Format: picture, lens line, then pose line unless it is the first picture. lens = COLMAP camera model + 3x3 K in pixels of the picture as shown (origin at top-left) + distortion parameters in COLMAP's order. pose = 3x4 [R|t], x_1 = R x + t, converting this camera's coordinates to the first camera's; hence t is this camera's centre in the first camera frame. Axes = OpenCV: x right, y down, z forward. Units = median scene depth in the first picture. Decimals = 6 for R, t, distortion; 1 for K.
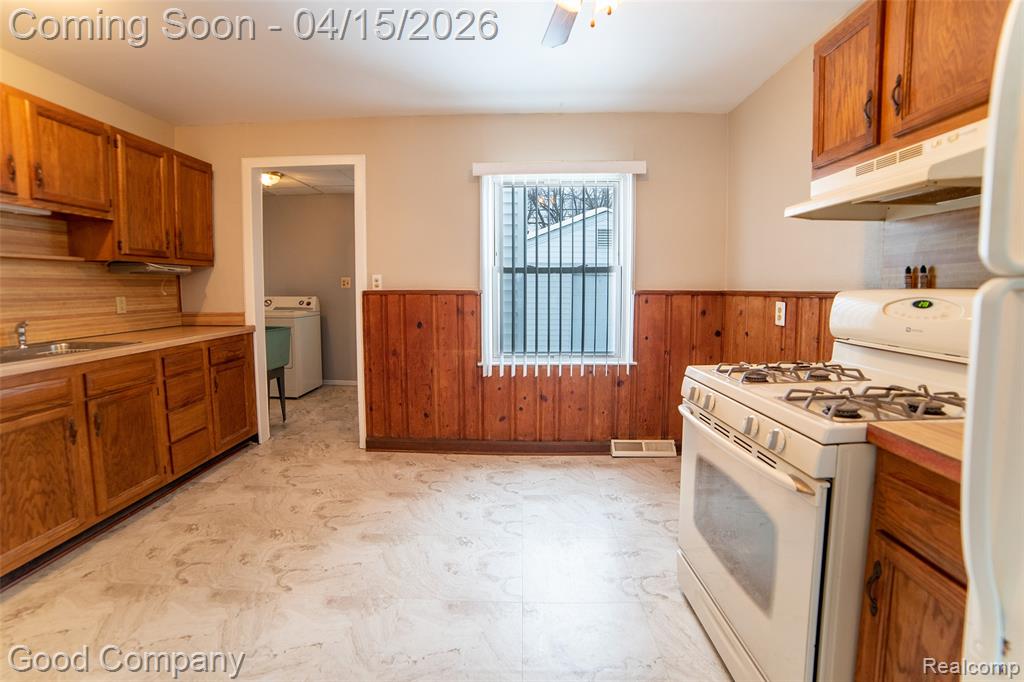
lens RADIAL K [[447.5, 0, 508.7], [0, 447.5, 323.6], [0, 0, 1]] dist [-0.099876, 0.031596]
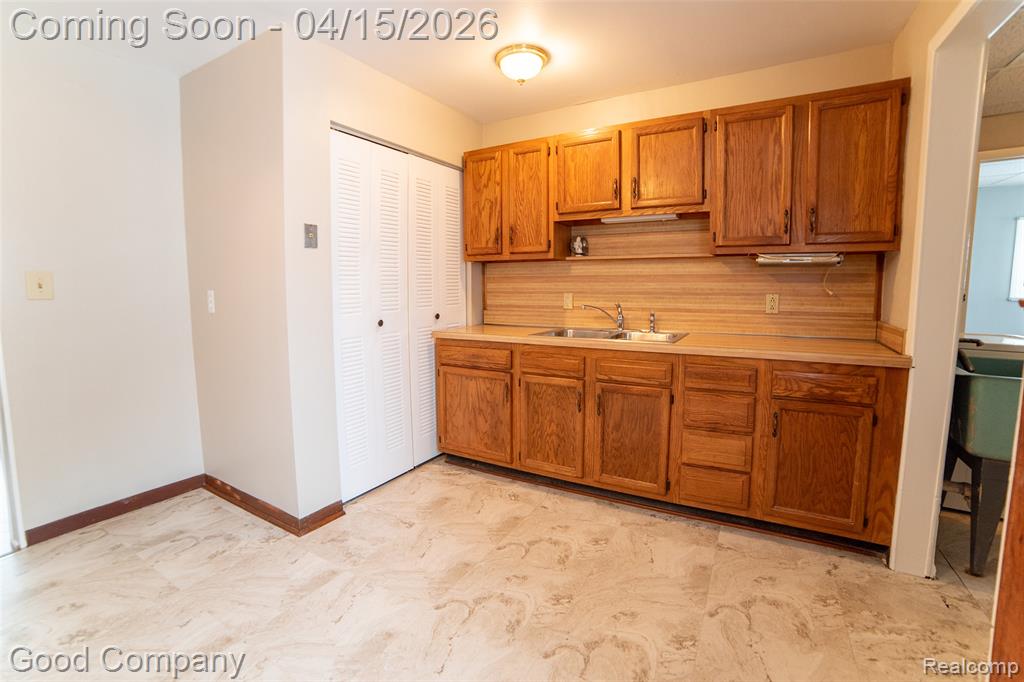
lens RADIAL K [[447.5, 0, 508.7], [0, 447.5, 323.6], [0, 0, 1]] dist [-0.099876, 0.031596]
pose [[-0.471846, 0.082371, -0.877825, 0.138864], [-0.067852, 0.989281, 0.129302, -0.095284], [0.879066, 0.120573, -0.461199, 1.089922]]
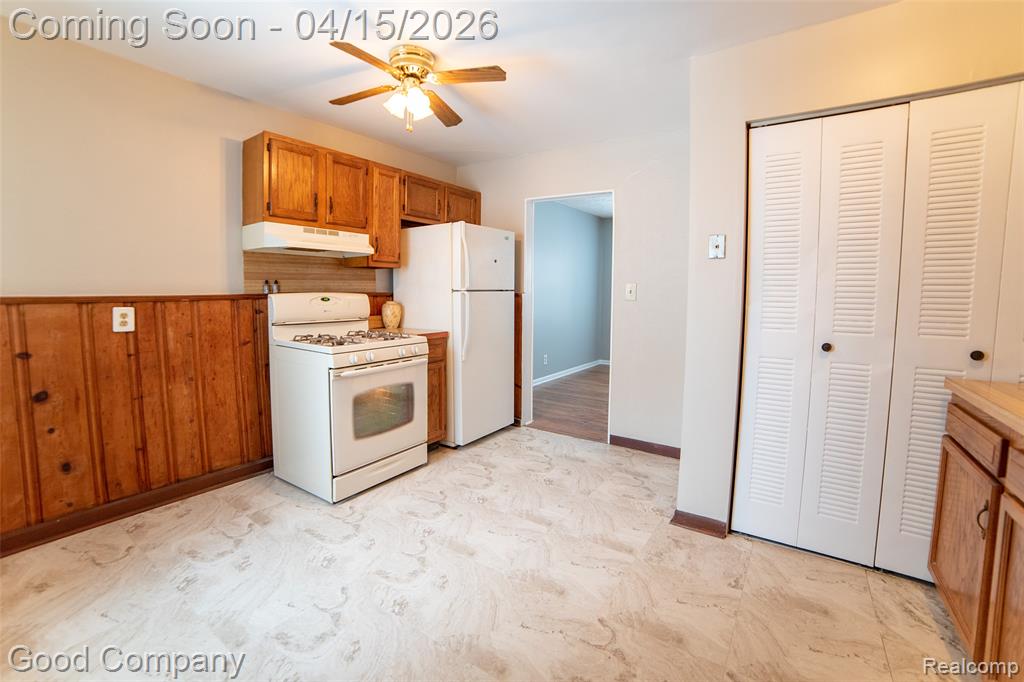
lens RADIAL K [[447.5, 0, 508.7], [0, 447.5, 323.6], [0, 0, 1]] dist [-0.099876, 0.031596]
pose [[-0.840327, -0.046020, 0.540122, -0.598288], [0.035490, 0.989581, 0.139531, -0.113211], [-0.540916, 0.136421, -0.829939, 1.304422]]
